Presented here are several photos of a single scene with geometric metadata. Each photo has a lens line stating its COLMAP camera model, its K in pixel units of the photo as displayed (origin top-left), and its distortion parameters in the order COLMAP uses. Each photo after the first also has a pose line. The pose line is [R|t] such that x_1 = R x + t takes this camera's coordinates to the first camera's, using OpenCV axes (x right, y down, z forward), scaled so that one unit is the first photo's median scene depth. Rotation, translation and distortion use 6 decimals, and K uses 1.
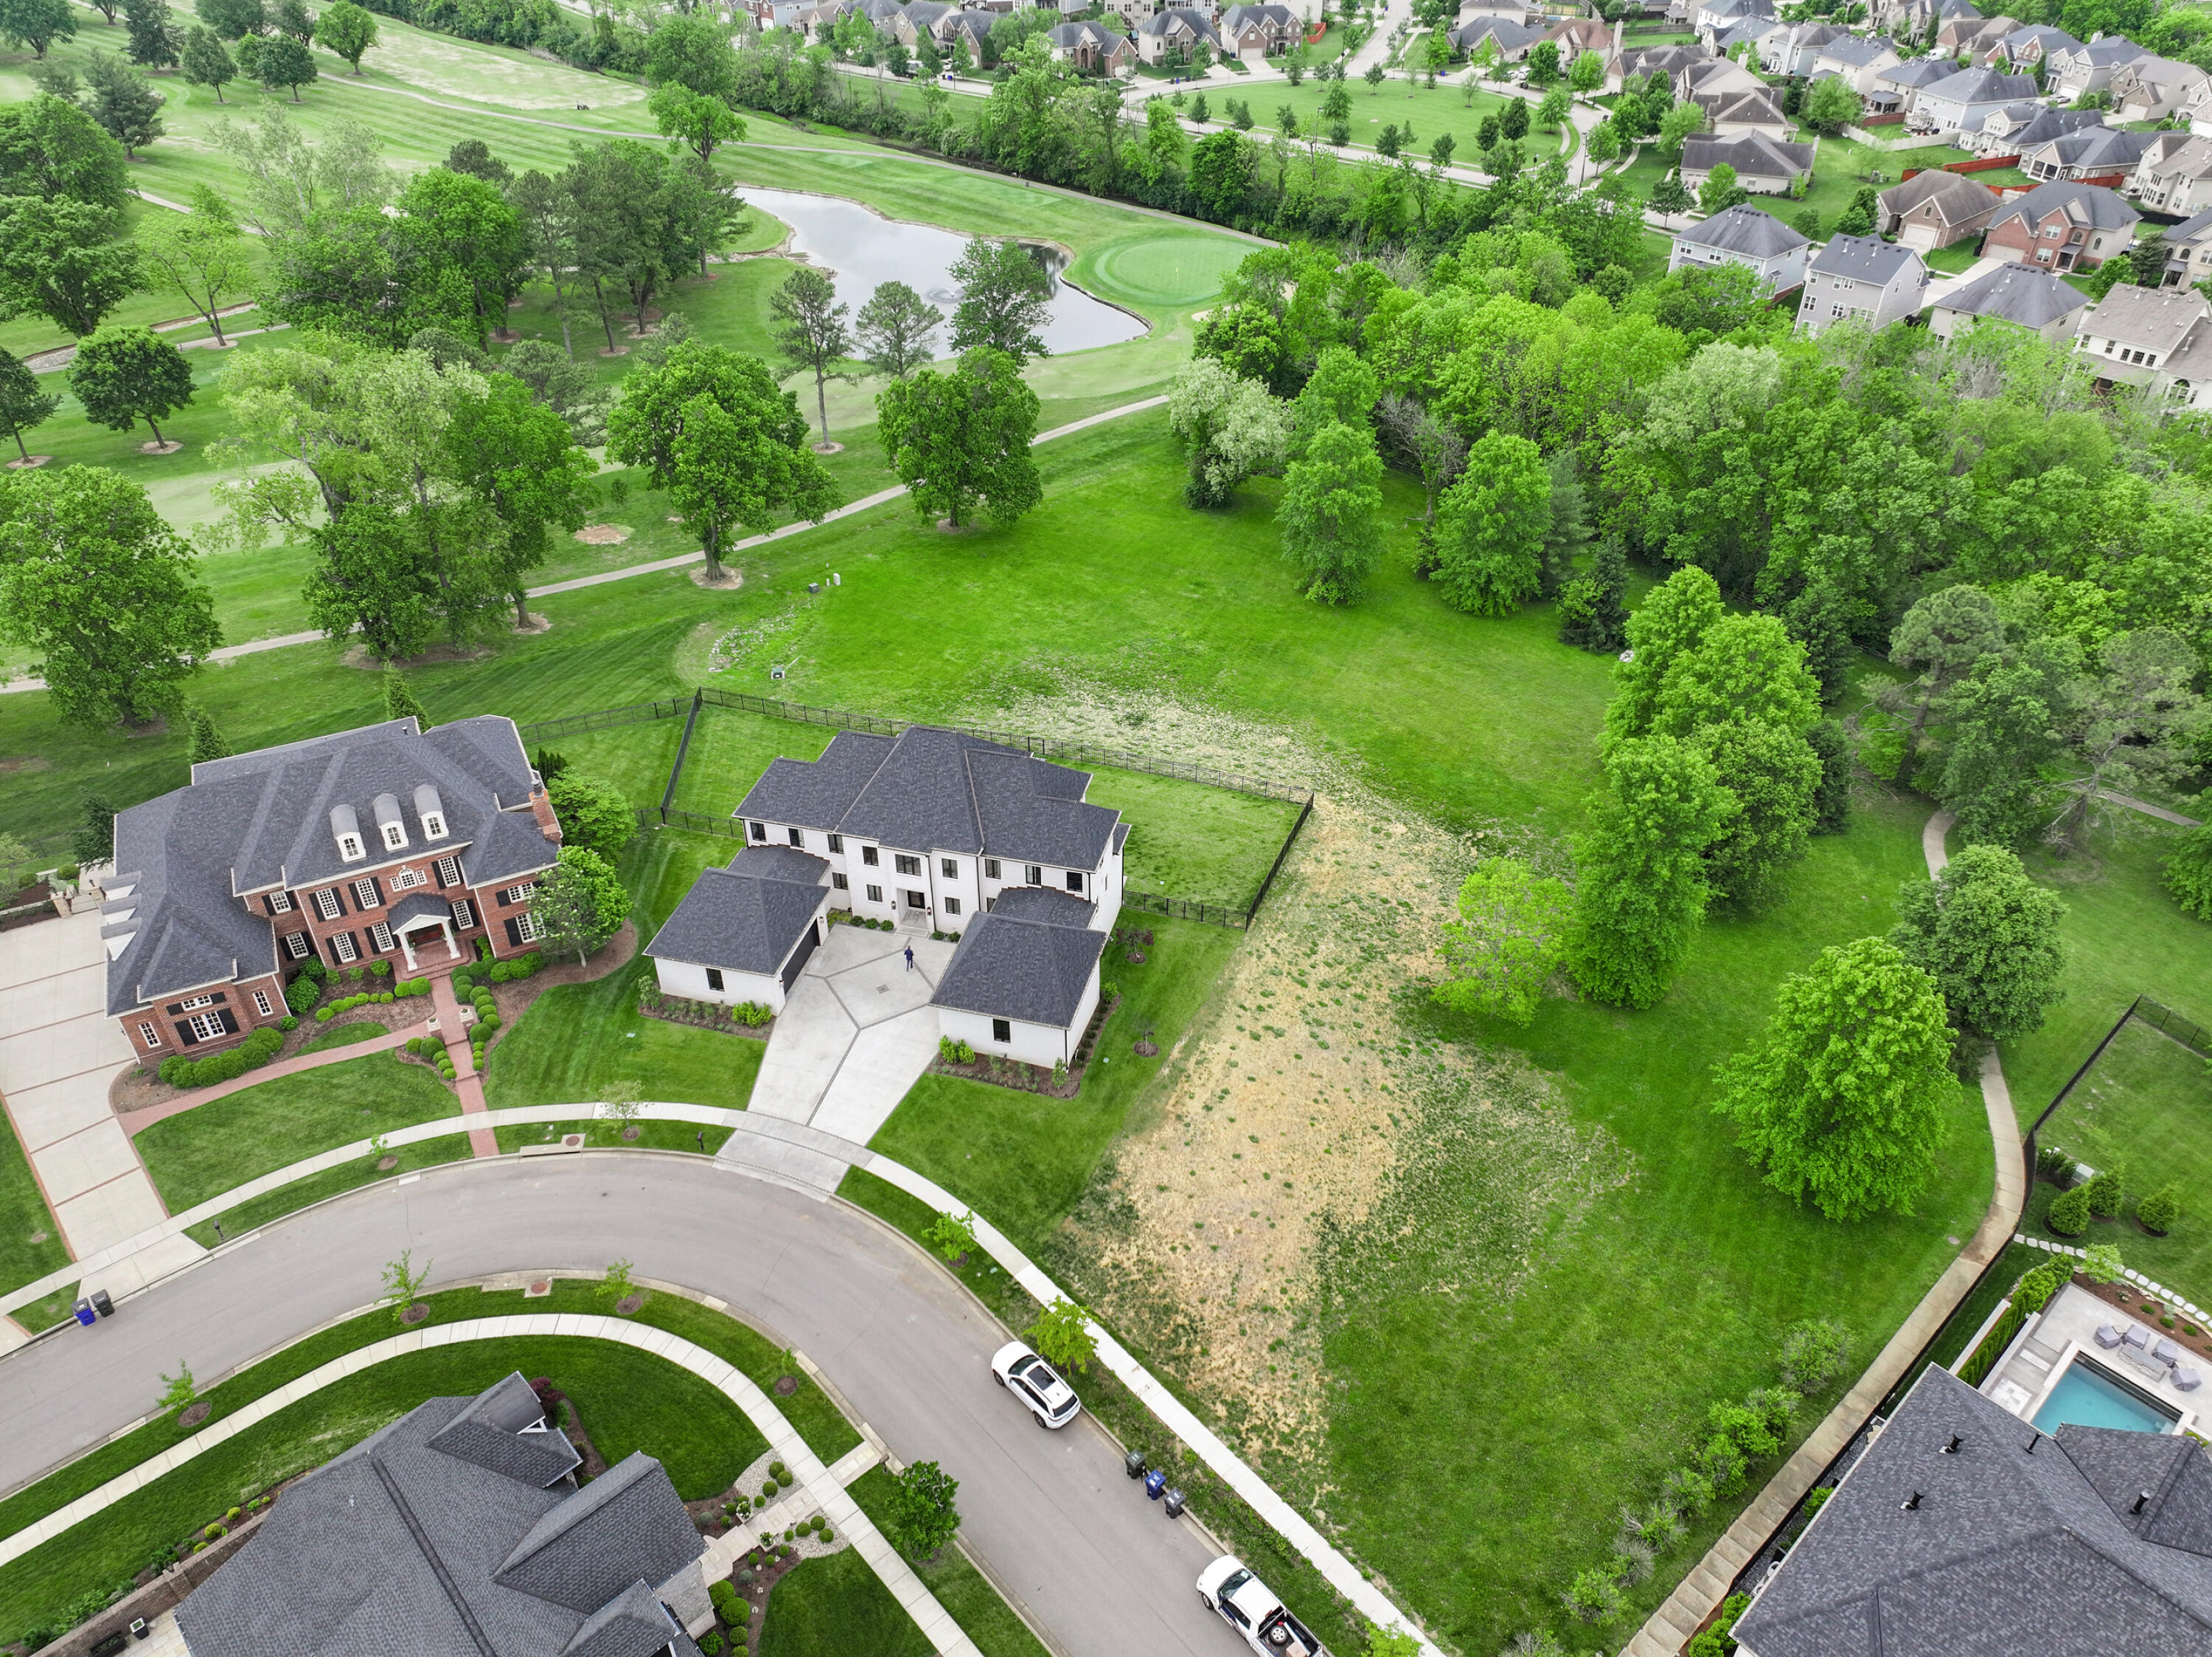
lens RADIAL K [[1539.0, 0, 1106.0], [0, 1539.0, 828.5], [0, 0, 1]] dist [-0.001919, 0.018013]
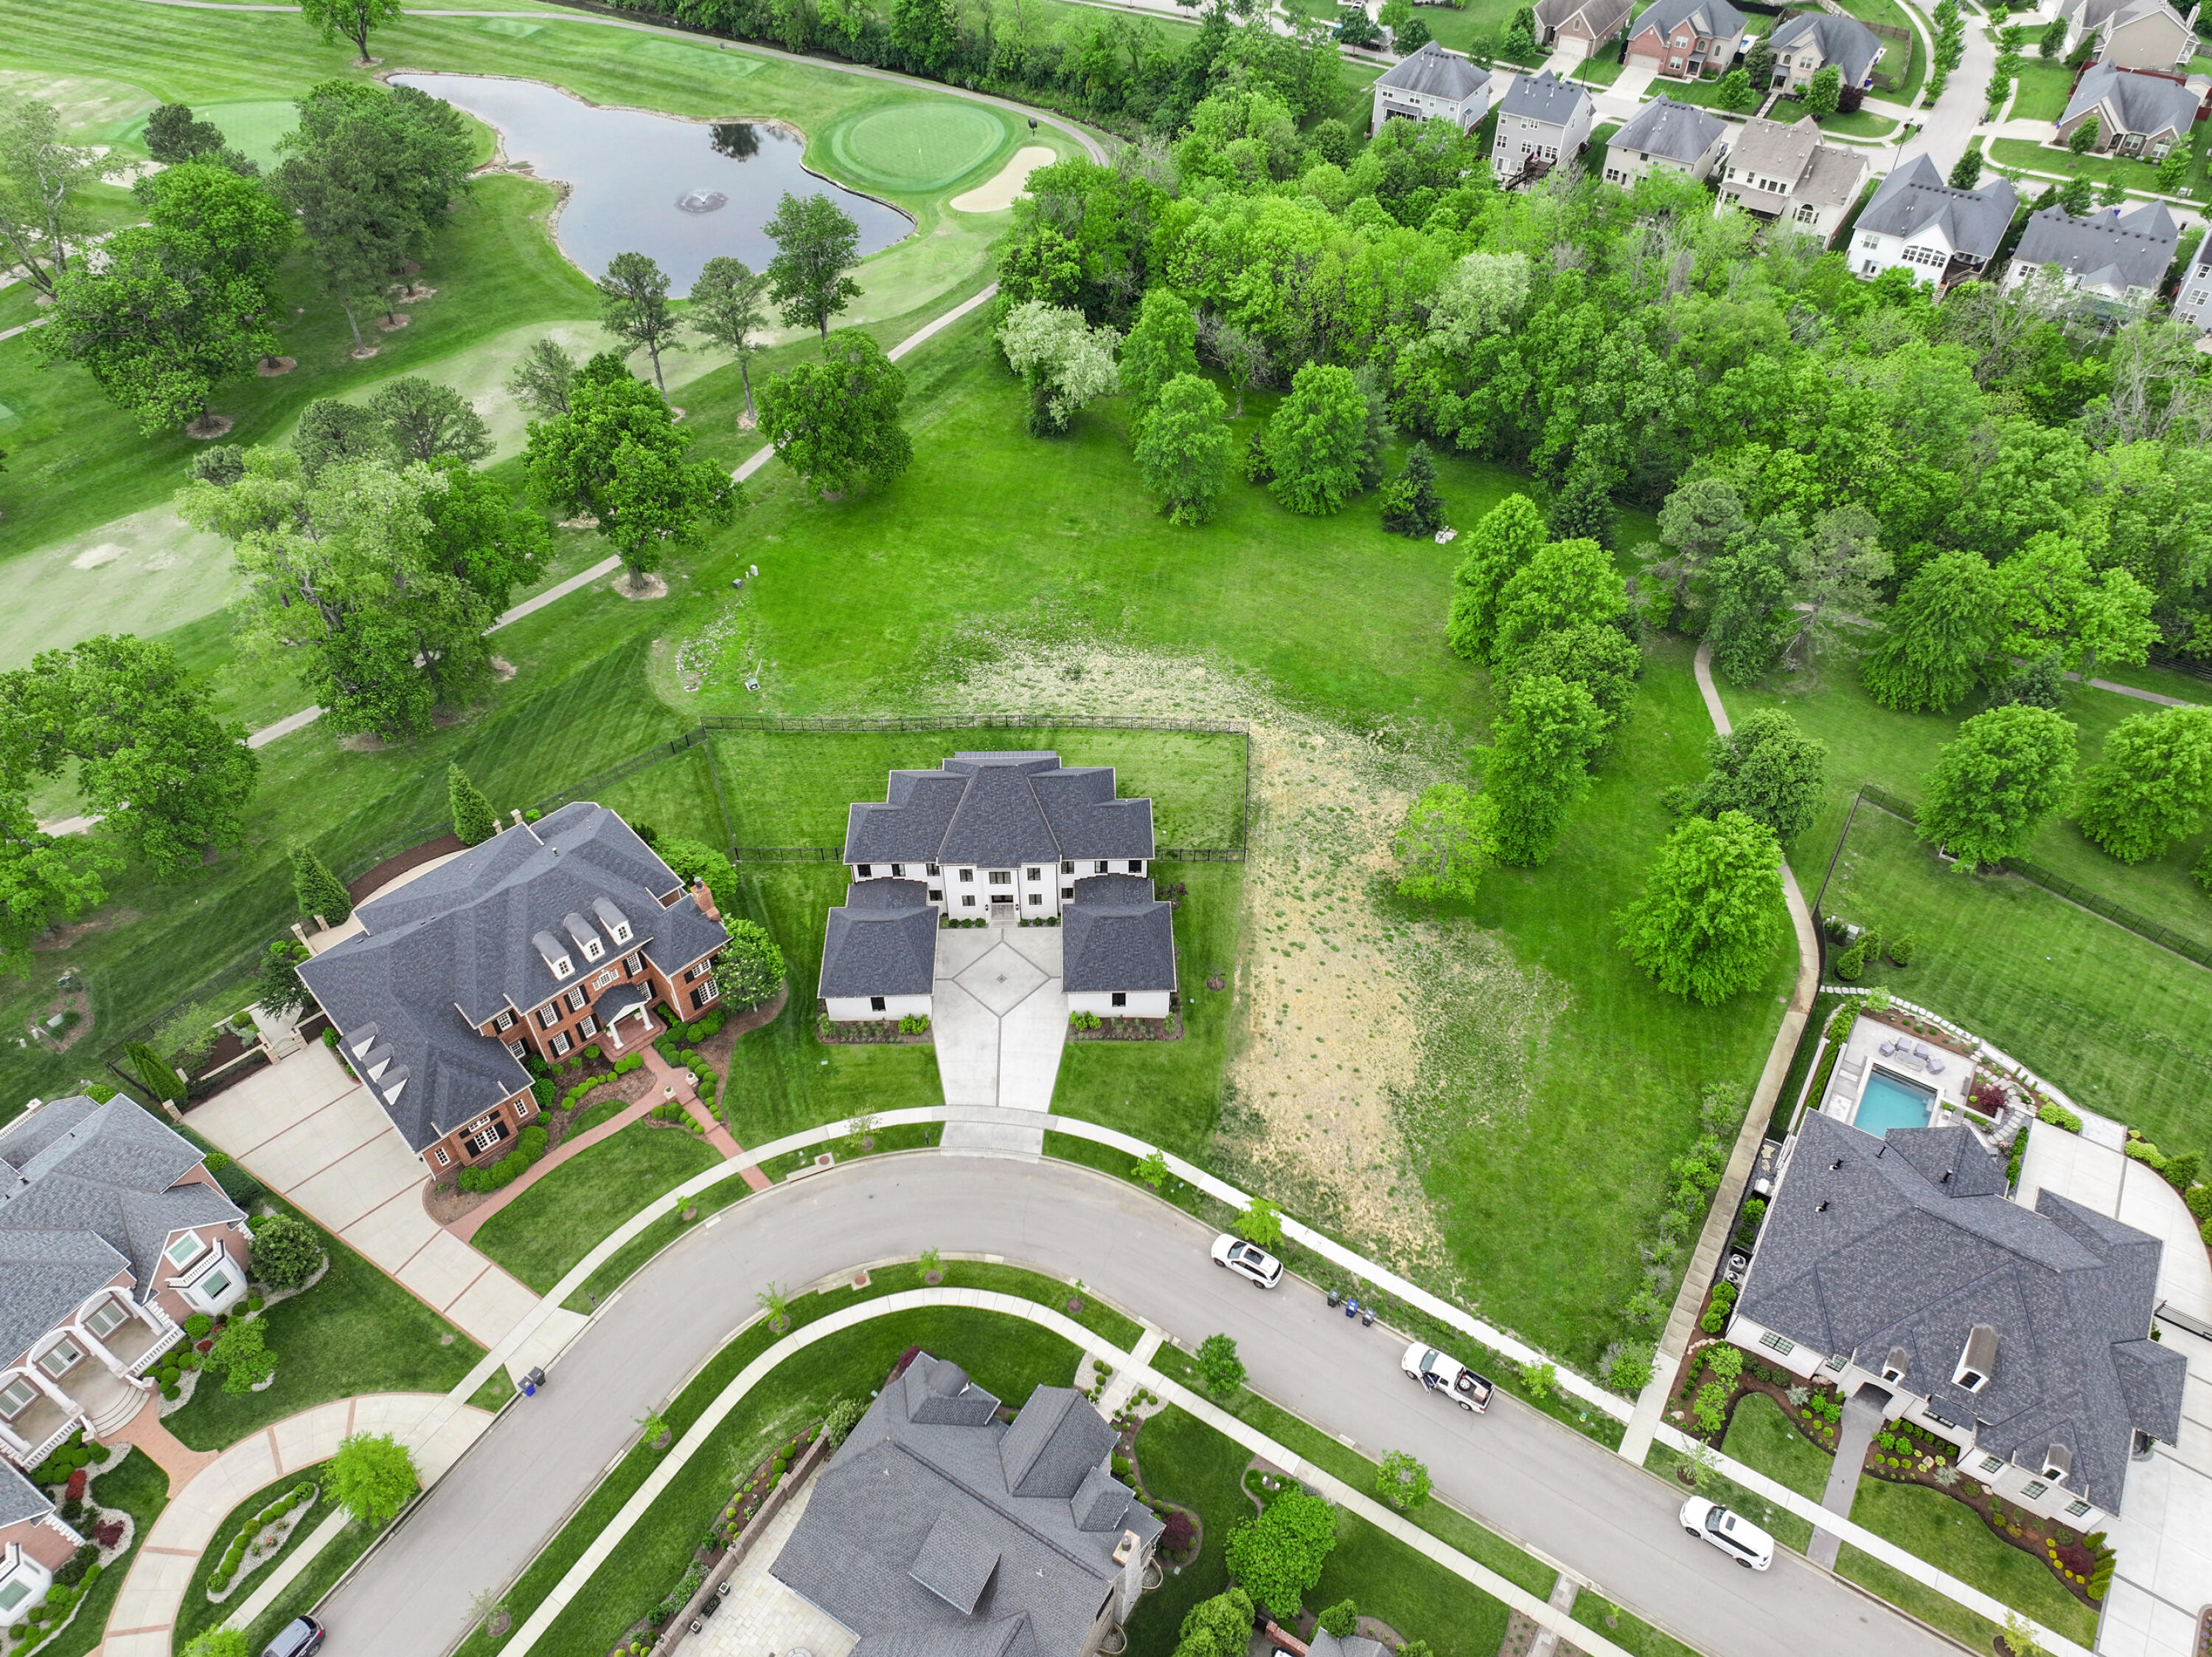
lens RADIAL K [[1531.5, 0, 1106.0], [0, 1531.5, 828.5], [0, 0, 1]] dist [0.006243, 0.002798]
pose [[0.963575, -0.193179, 0.184949, -0.277406], [0.158128, 0.969251, 0.188539, -0.243222], [-0.215684, -0.152426, 0.964493, -0.212396]]
